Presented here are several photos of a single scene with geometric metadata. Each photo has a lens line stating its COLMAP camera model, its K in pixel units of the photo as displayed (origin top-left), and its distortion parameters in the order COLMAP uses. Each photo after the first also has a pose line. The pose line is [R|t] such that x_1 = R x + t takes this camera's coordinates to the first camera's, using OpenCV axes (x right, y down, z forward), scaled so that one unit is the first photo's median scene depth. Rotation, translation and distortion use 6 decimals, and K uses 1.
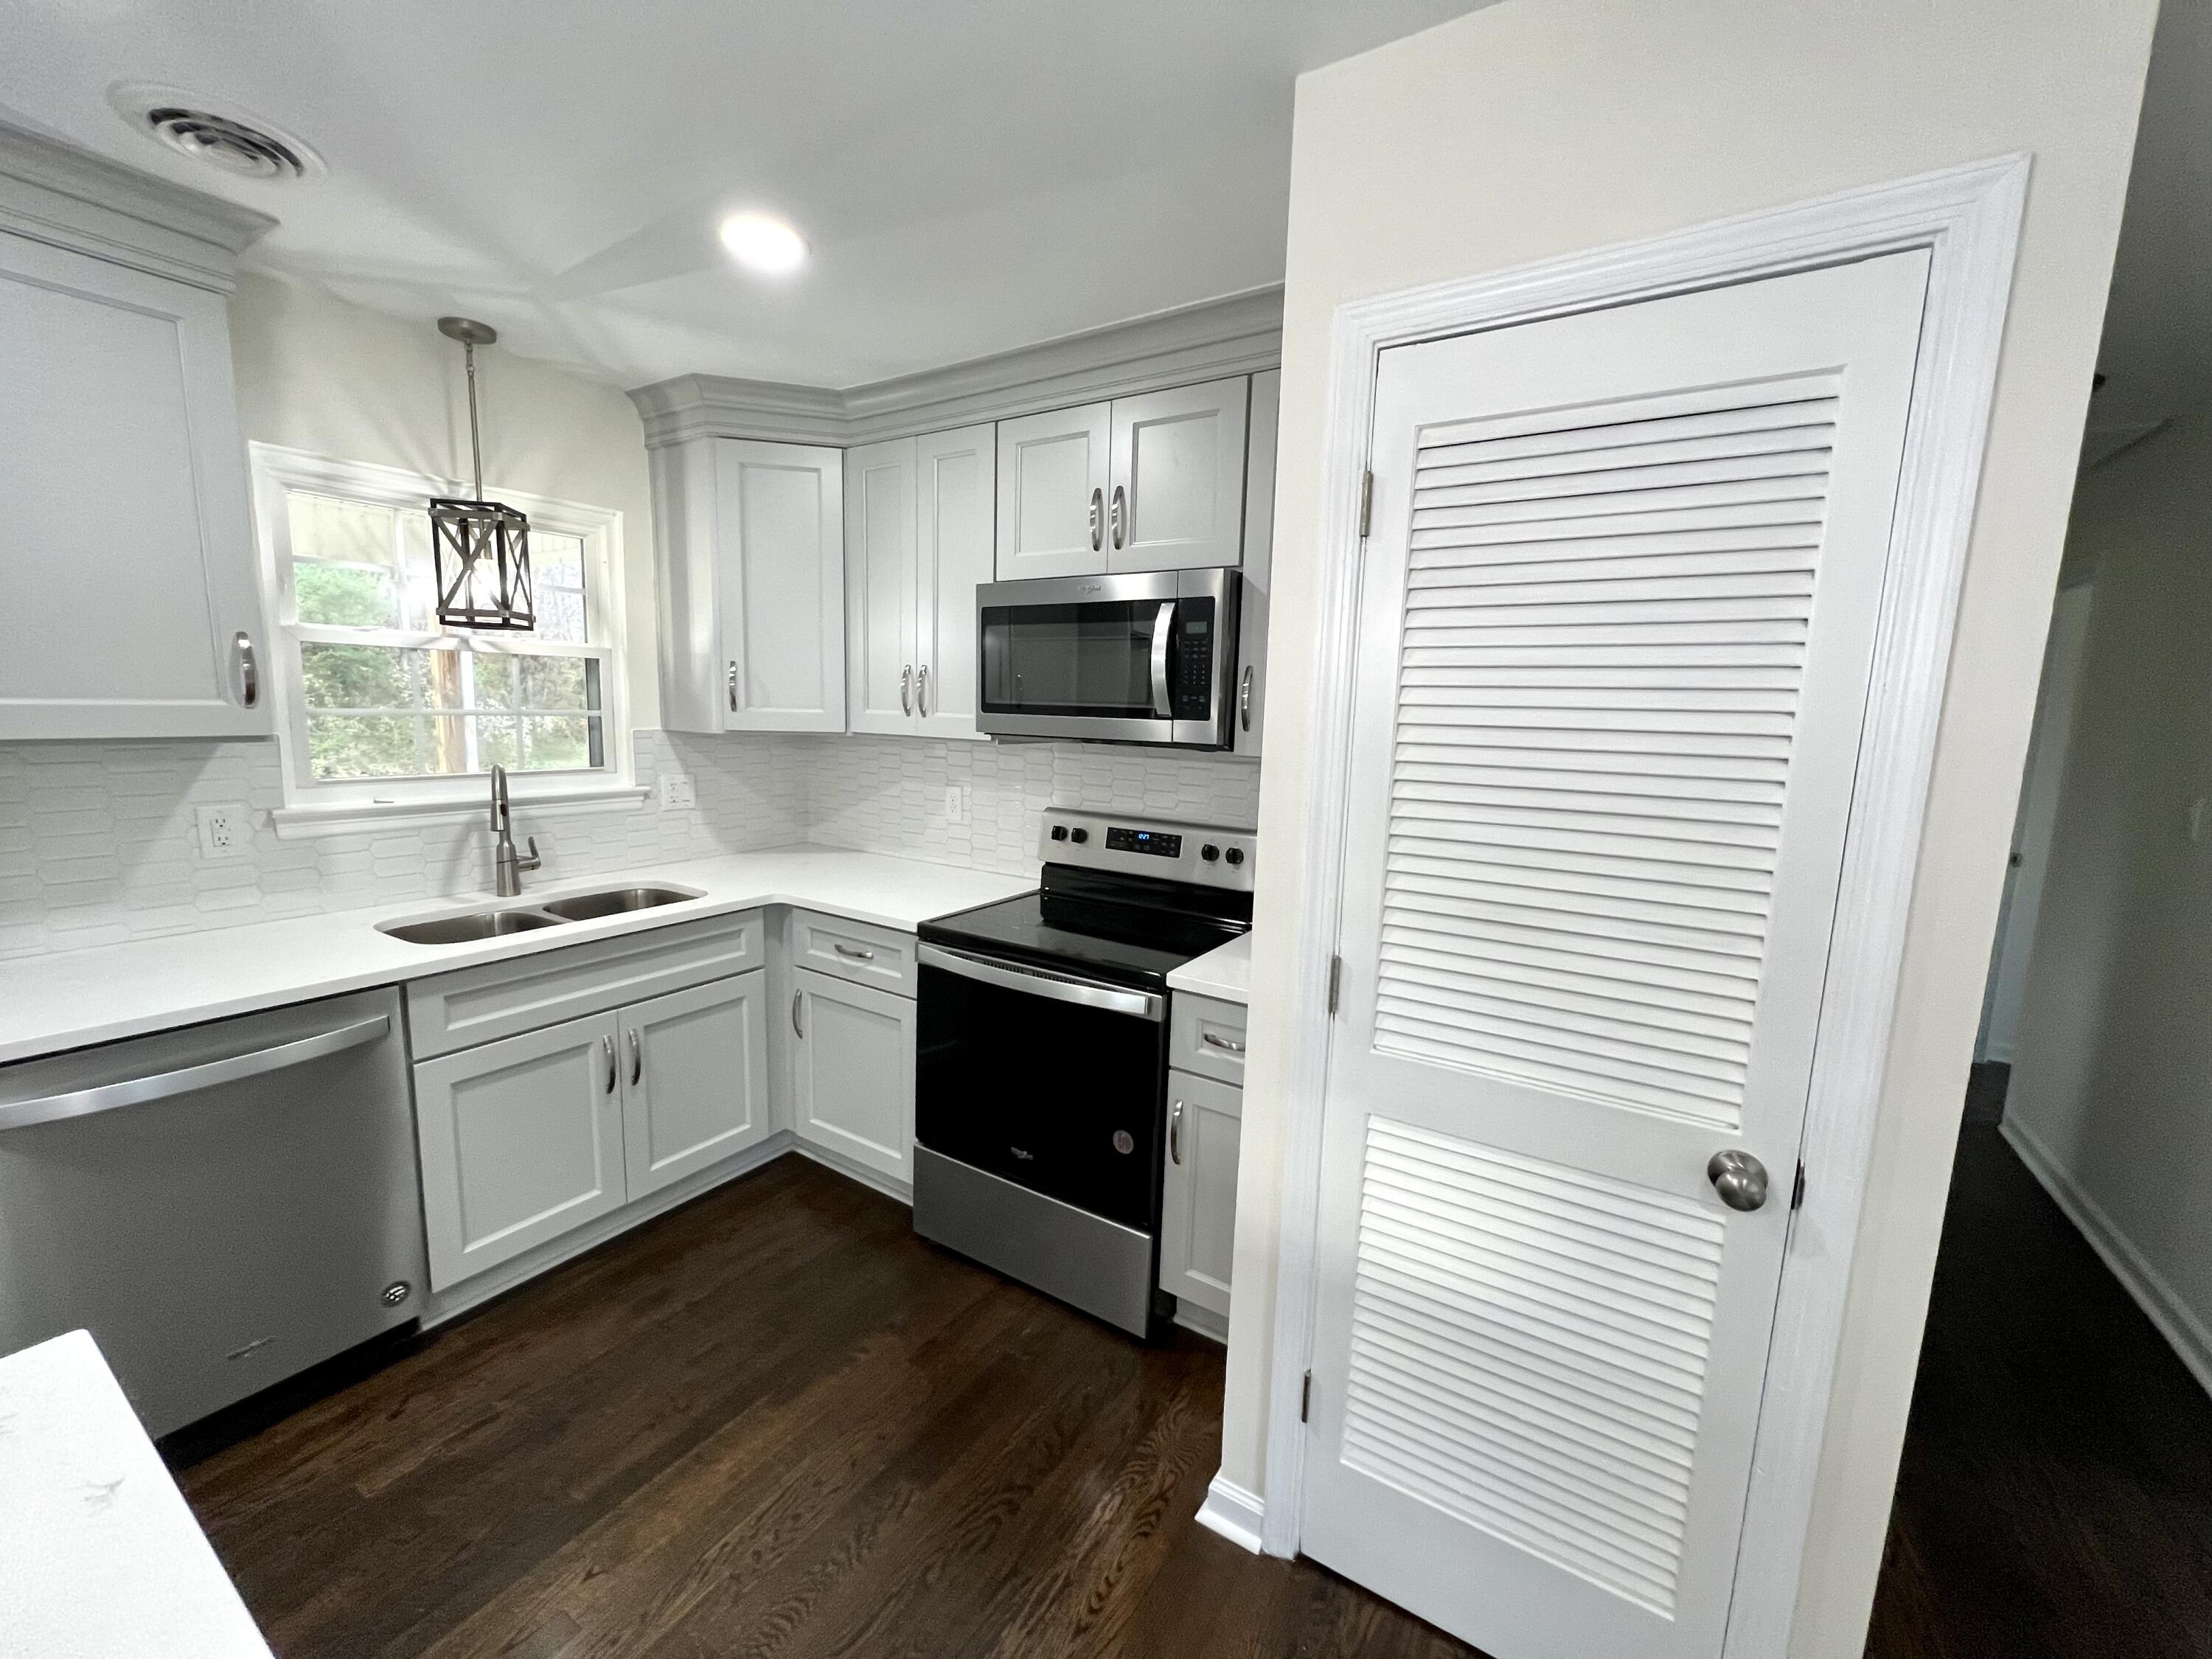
lens RADIAL K [[886.0, 0, 1100.4], [0, 886.0, 826.1], [0, 0, 1]] dist [-0.000546, -0.000523]
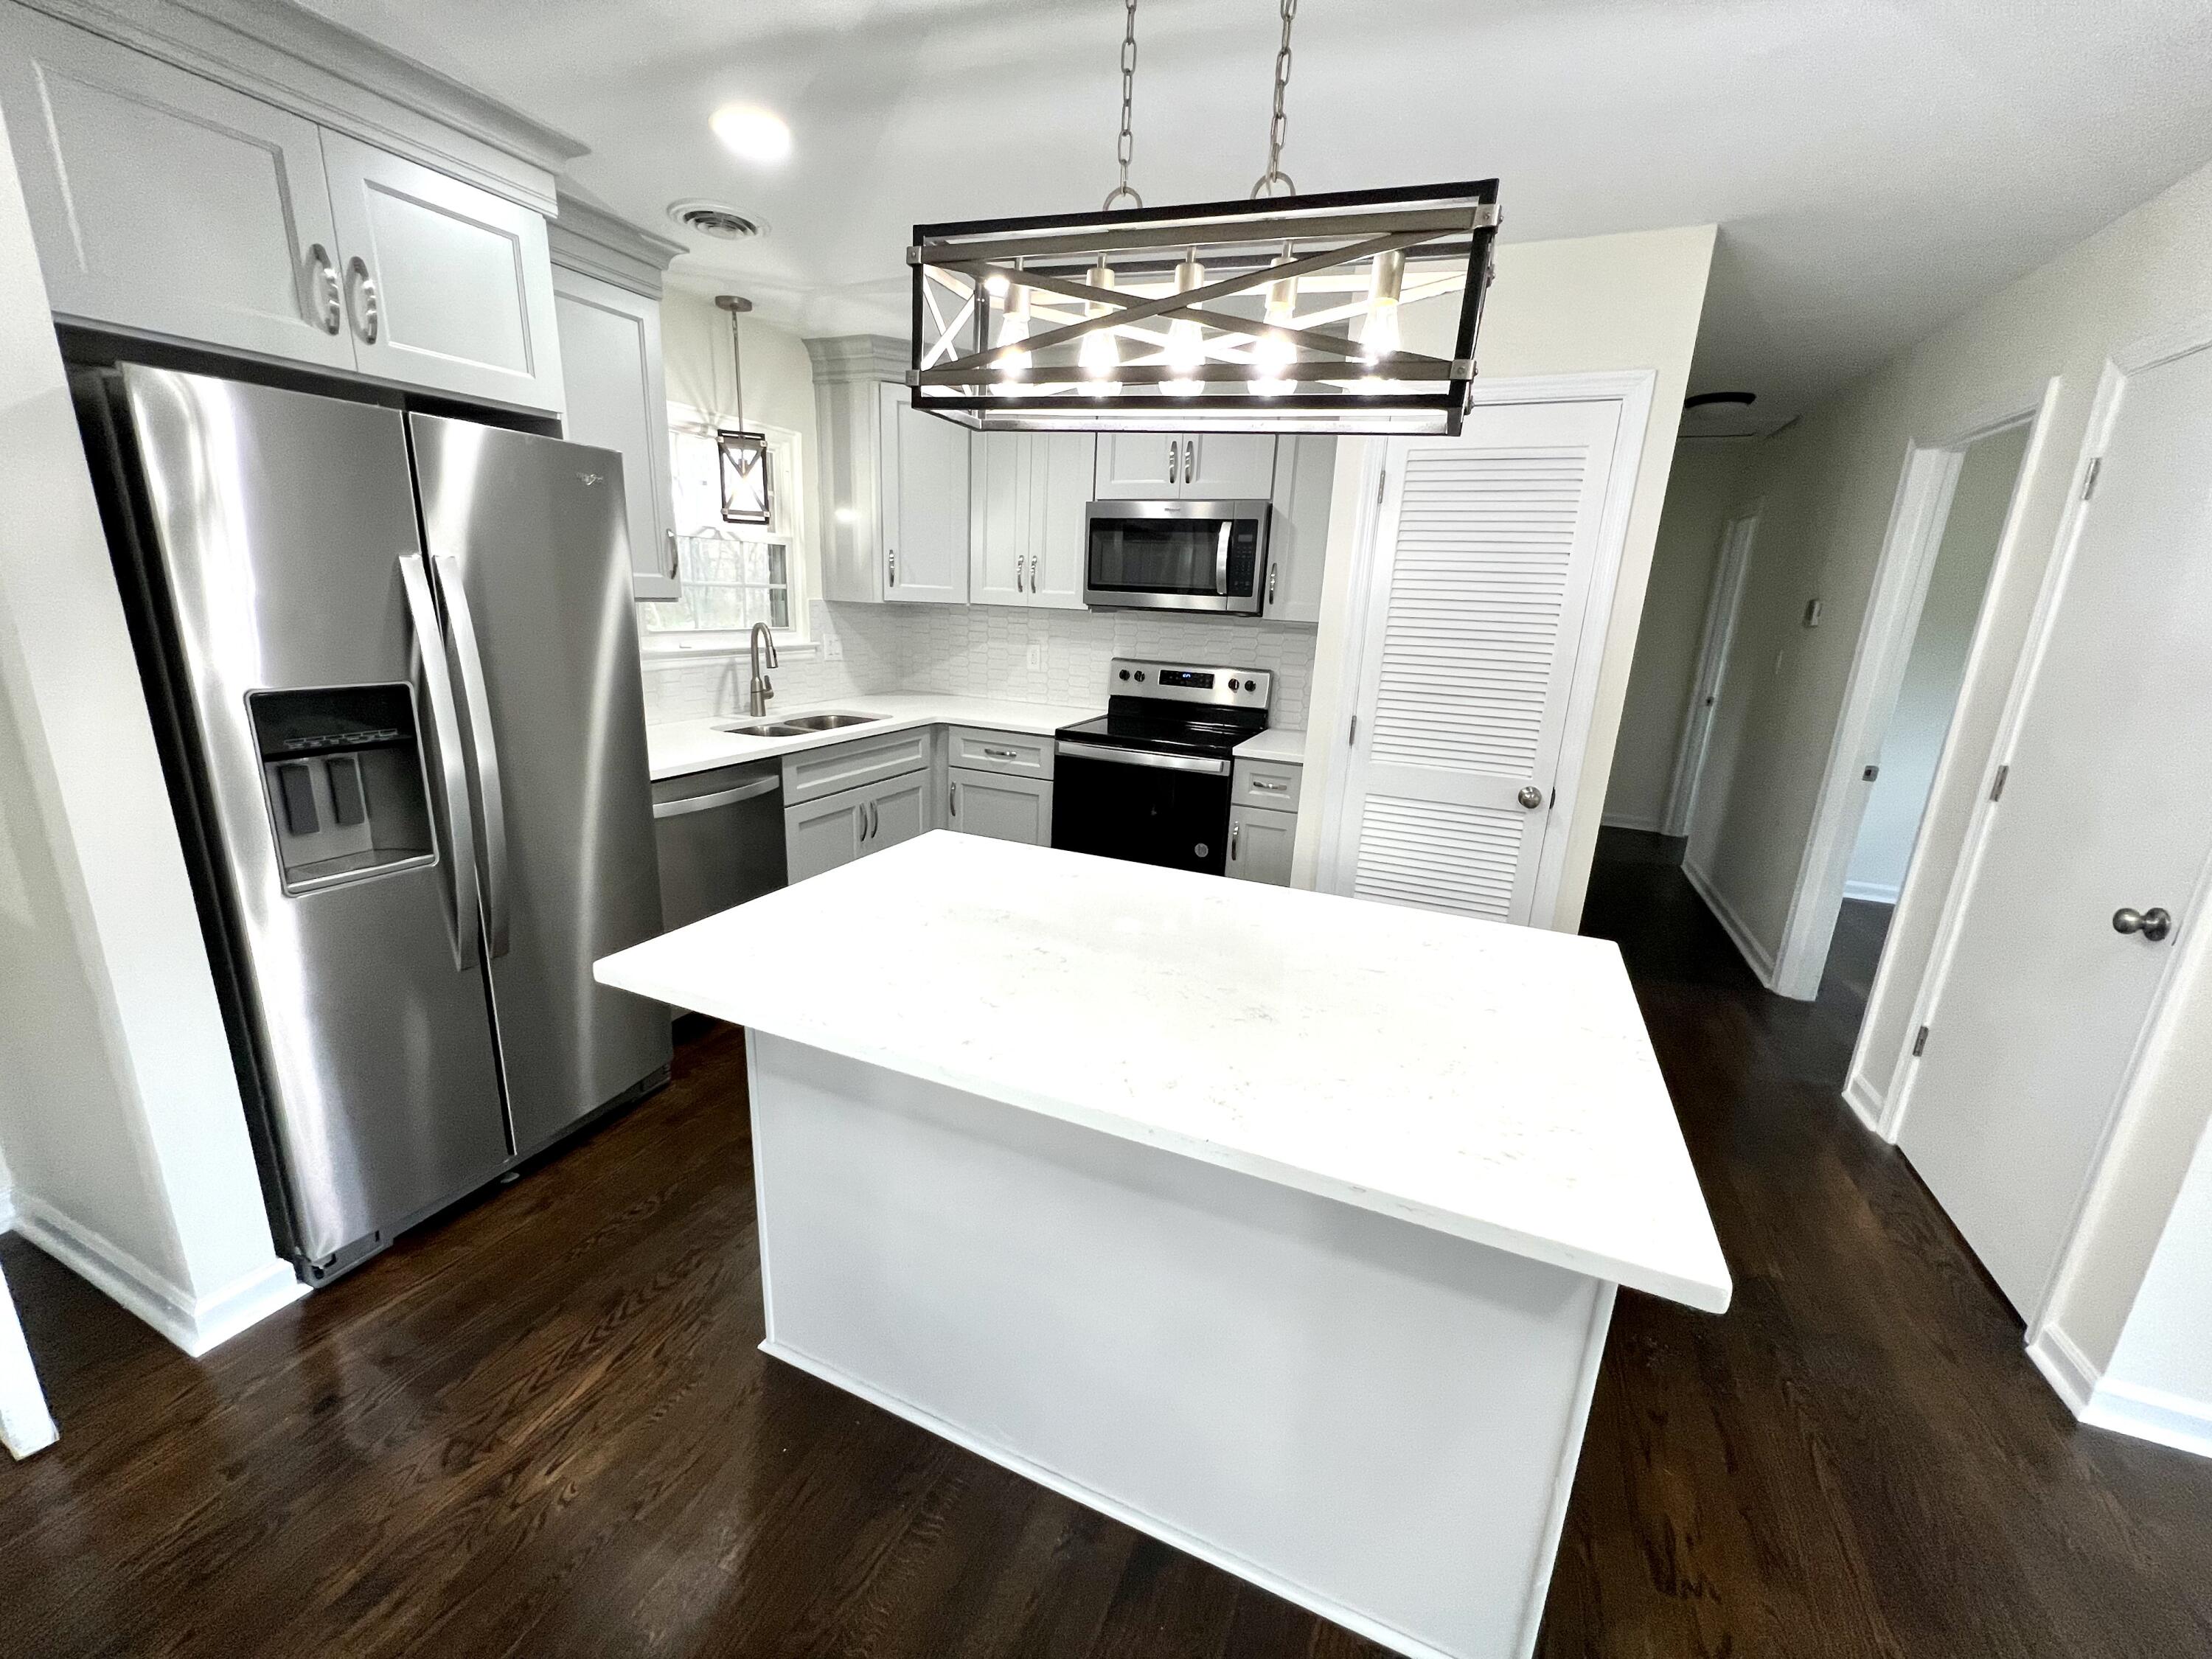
lens RADIAL K [[886.0, 0, 1100.4], [0, 886.0, 826.1], [0, 0, 1]] dist [-0.000546, -0.000523]
pose [[0.987477, -0.025987, 0.155606, -0.361734], [0.006130, 0.991915, 0.126753, 0.079383], [-0.157642, -0.124211, 0.979653, -0.530251]]
